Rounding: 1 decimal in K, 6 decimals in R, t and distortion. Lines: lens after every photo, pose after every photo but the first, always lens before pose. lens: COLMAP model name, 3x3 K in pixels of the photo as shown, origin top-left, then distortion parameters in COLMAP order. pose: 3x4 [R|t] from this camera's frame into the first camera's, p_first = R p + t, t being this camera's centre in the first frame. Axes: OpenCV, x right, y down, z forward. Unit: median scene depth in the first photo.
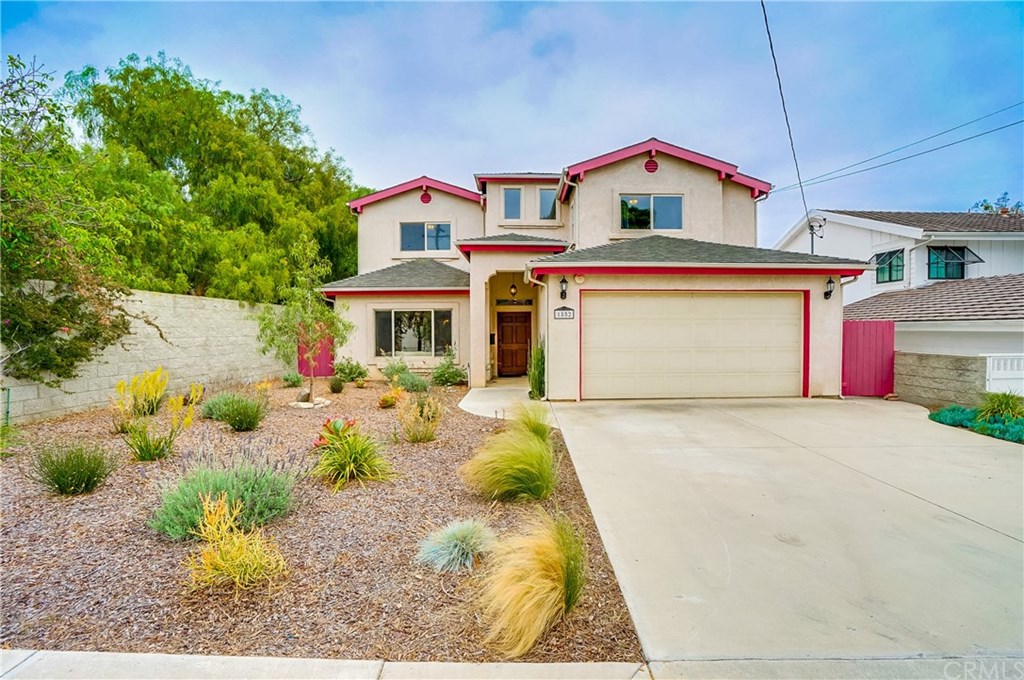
lens RADIAL K [[475.4, 0, 523.7], [0, 475.4, 343.3], [0, 0, 1]] dist [-0.031464, 0.004497]
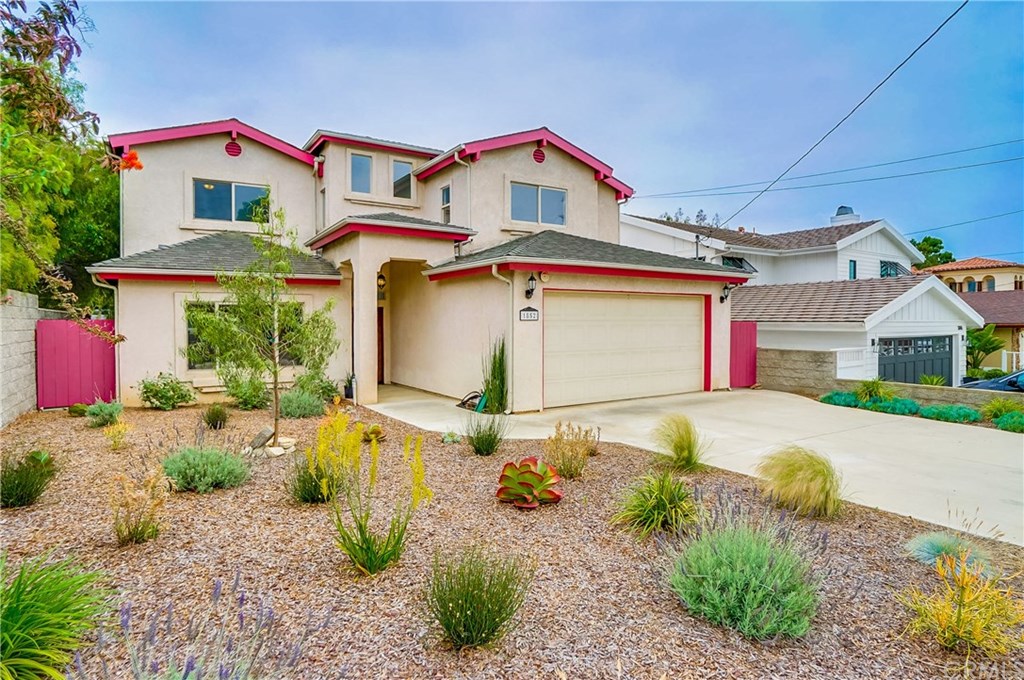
lens RADIAL K [[557.5, 0, 479.5], [0, 557.5, 329.3], [0, 0, 1]] dist [-0.024076, 0.000928]
pose [[0.867574, -0.007392, 0.497254, -0.385994], [0.015070, 0.999821, -0.011429, -0.018016], [-0.497080, 0.017409, 0.867530, 0.100629]]
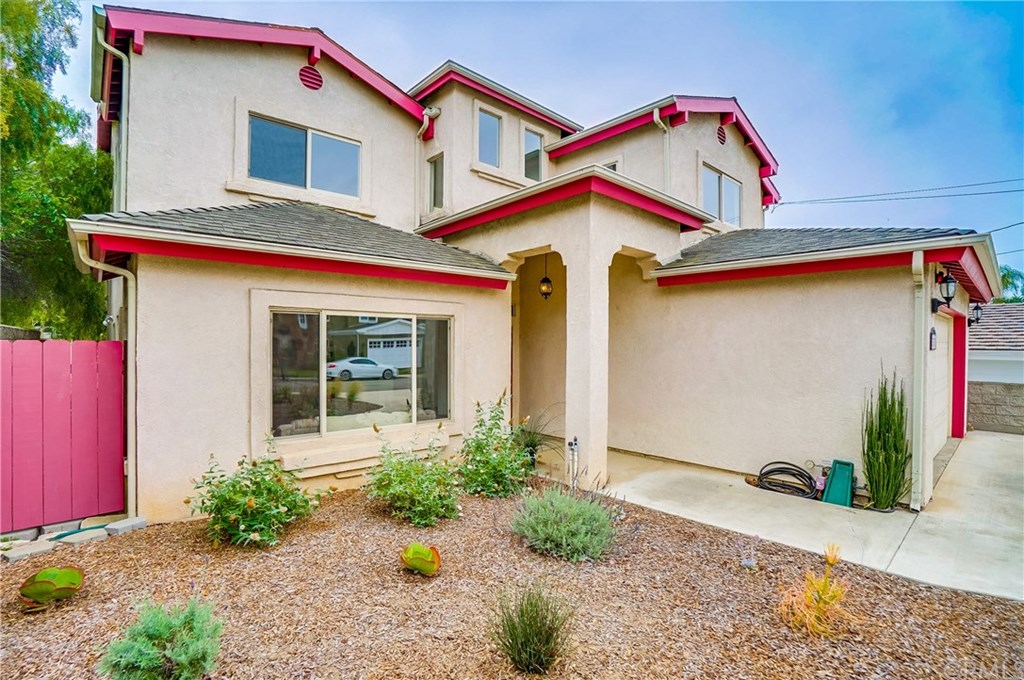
lens RADIAL K [[475.4, 0, 492.4], [0, 475.4, 341.5], [0, 0, 1]] dist [-0.031464, 0.004497]
pose [[0.761364, 0.010130, 0.648245, -0.469315], [0.010429, 0.999557, -0.027869, -0.037826], [-0.648241, 0.027979, 0.760921, 0.682819]]
